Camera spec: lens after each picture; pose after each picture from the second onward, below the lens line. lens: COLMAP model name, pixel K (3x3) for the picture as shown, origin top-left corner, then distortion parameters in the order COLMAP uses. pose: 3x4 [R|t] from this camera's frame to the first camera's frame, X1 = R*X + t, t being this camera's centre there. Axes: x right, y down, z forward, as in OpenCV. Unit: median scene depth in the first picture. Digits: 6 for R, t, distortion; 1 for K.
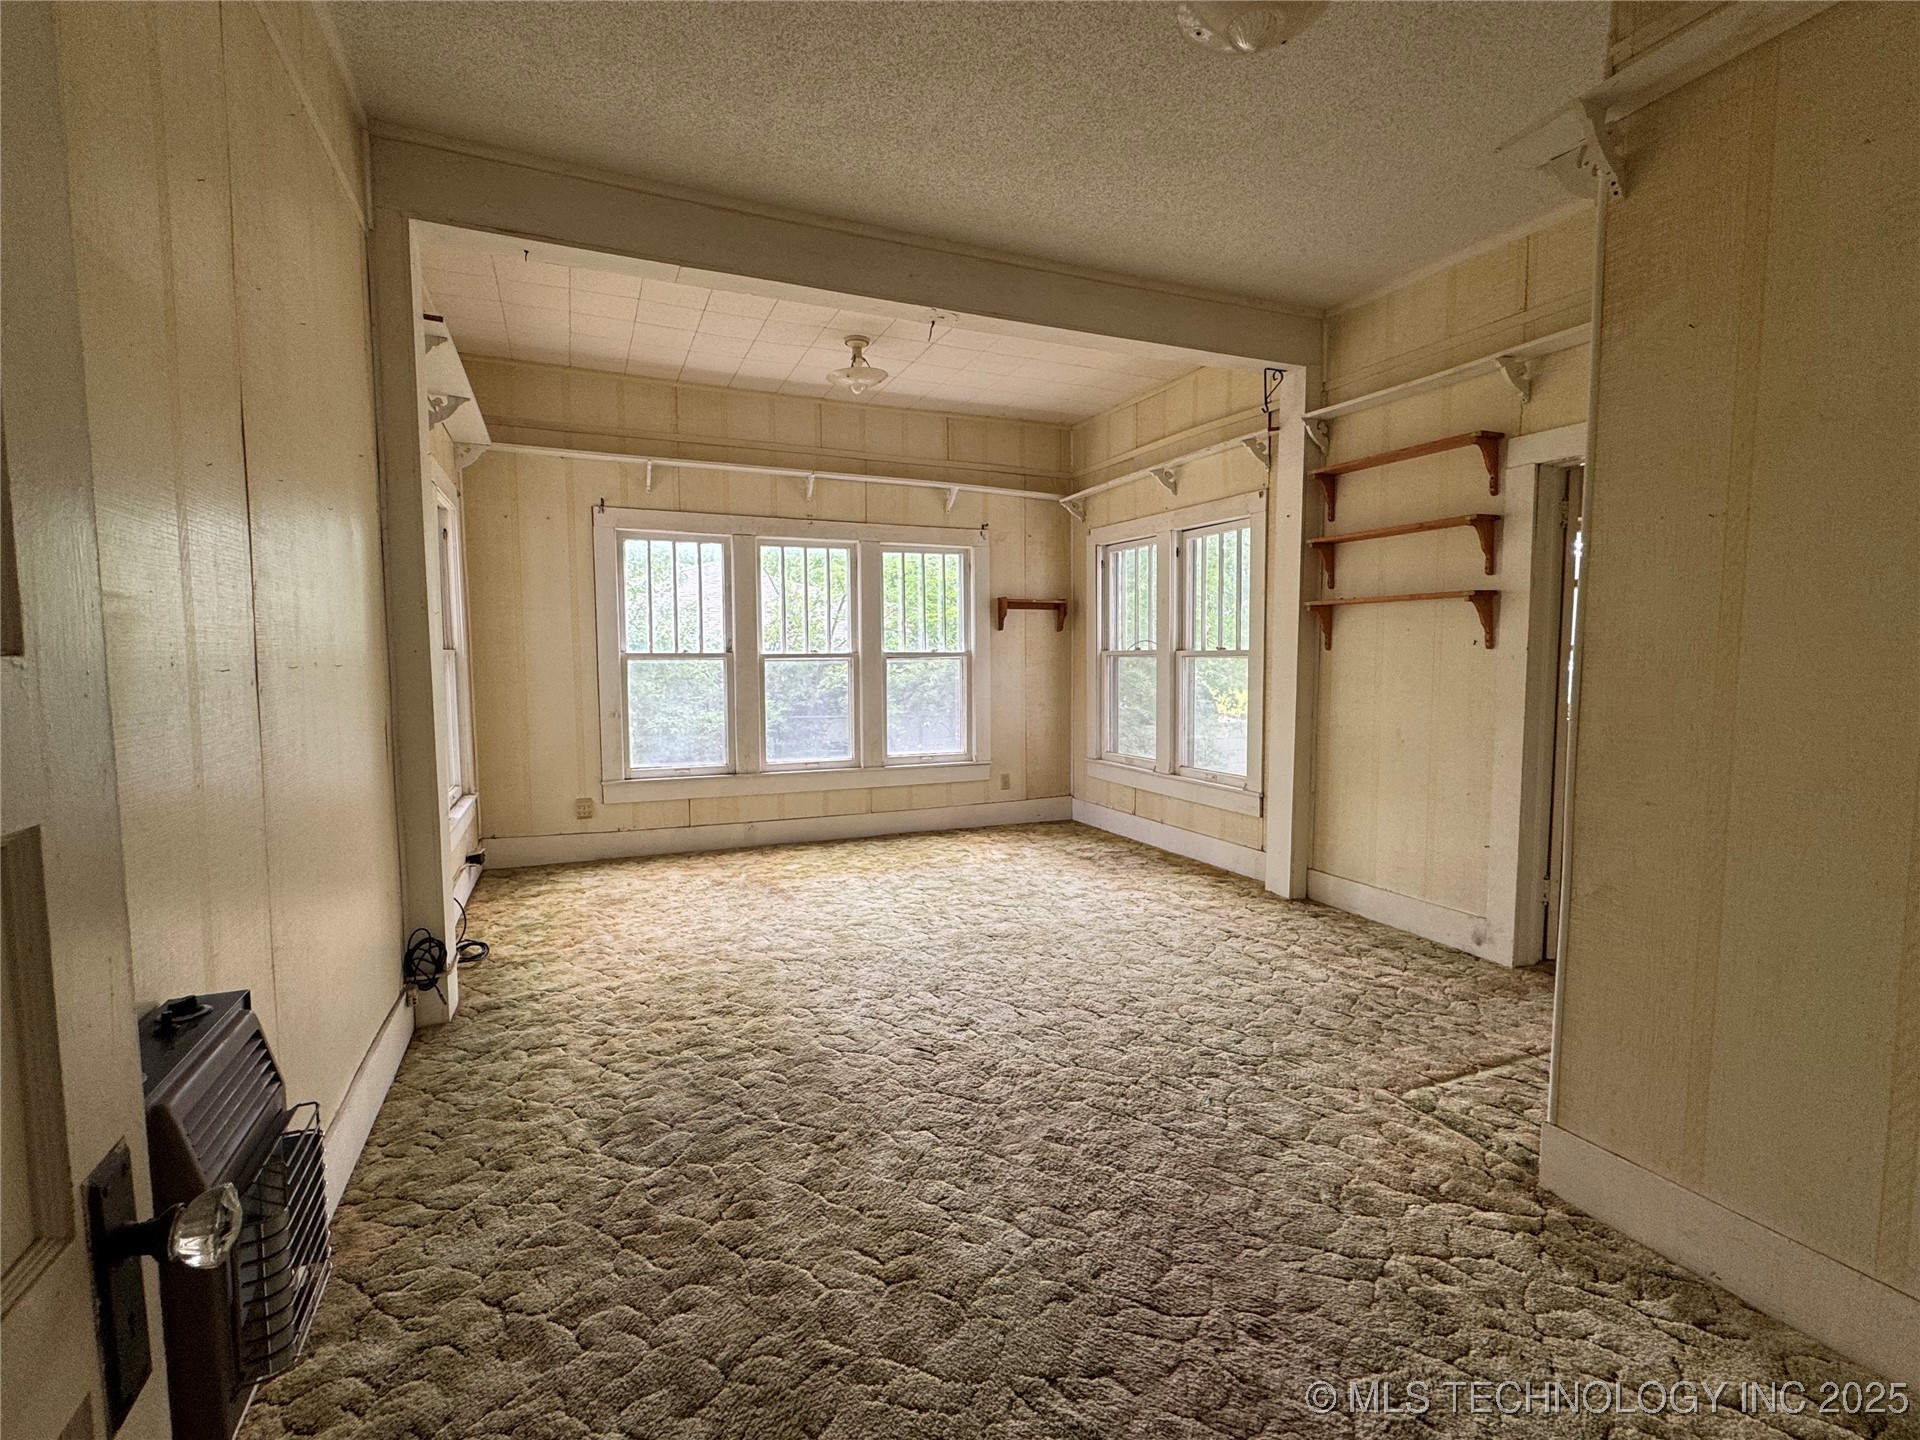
lens RADIAL K [[874.3, 0, 960.0], [0, 874.3, 720.0], [0, 0, 1]] dist [-0.002344, -0.000190]
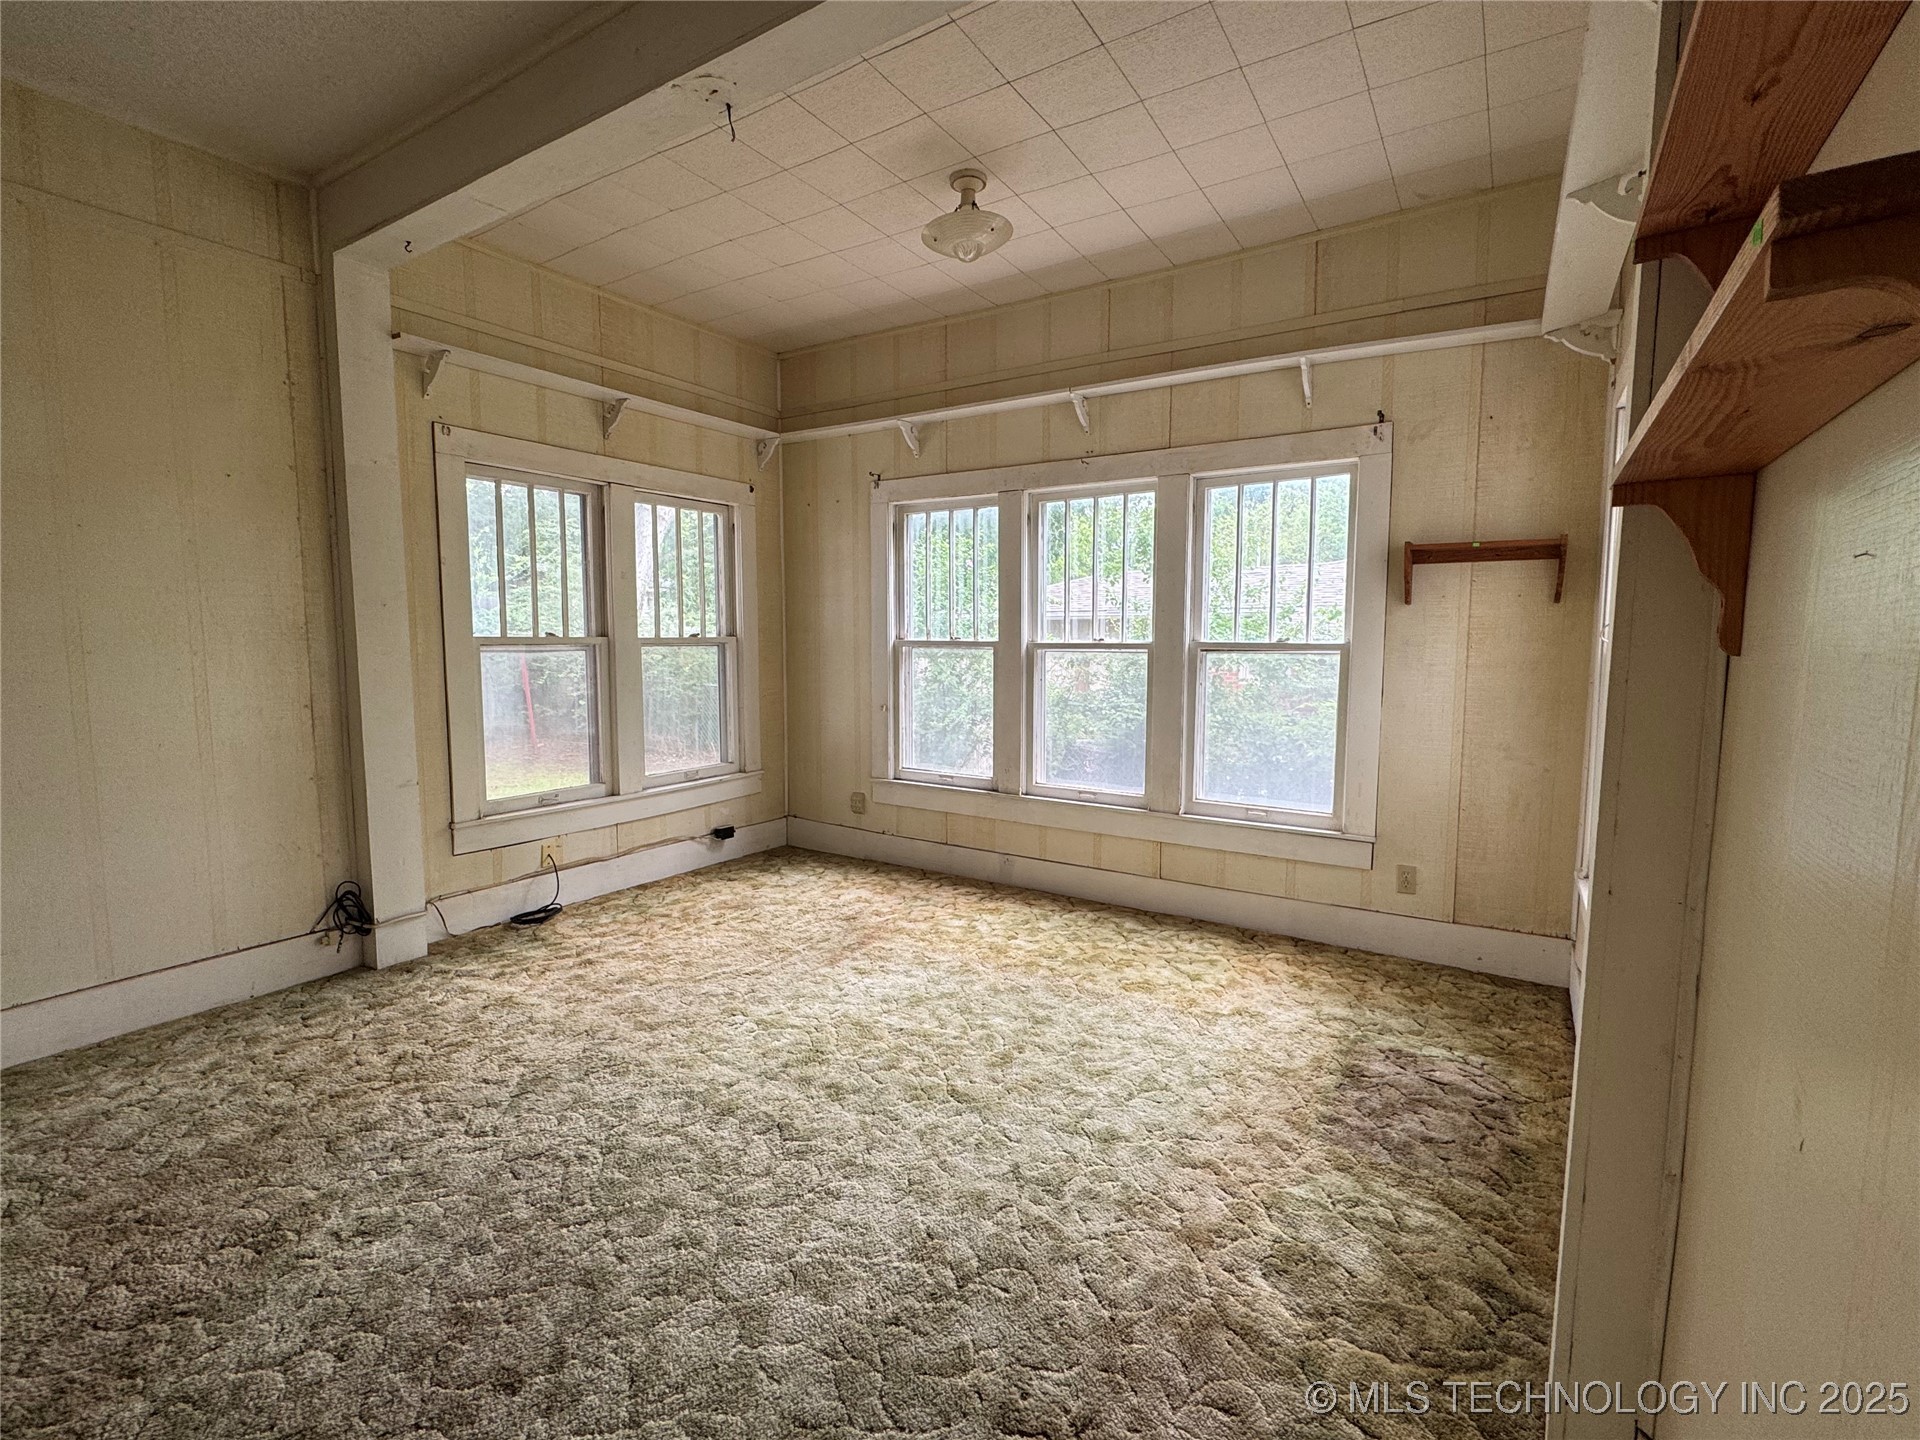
lens RADIAL K [[874.3, 0, 960.0], [0, 874.3, 720.0], [0, 0, 1]] dist [-0.002344, -0.000190]
pose [[0.562503, 0.081976, -0.822721, 0.393477], [-0.071321, 0.996174, 0.050495, -0.043467], [0.823713, 0.030274, 0.566198, 0.530433]]
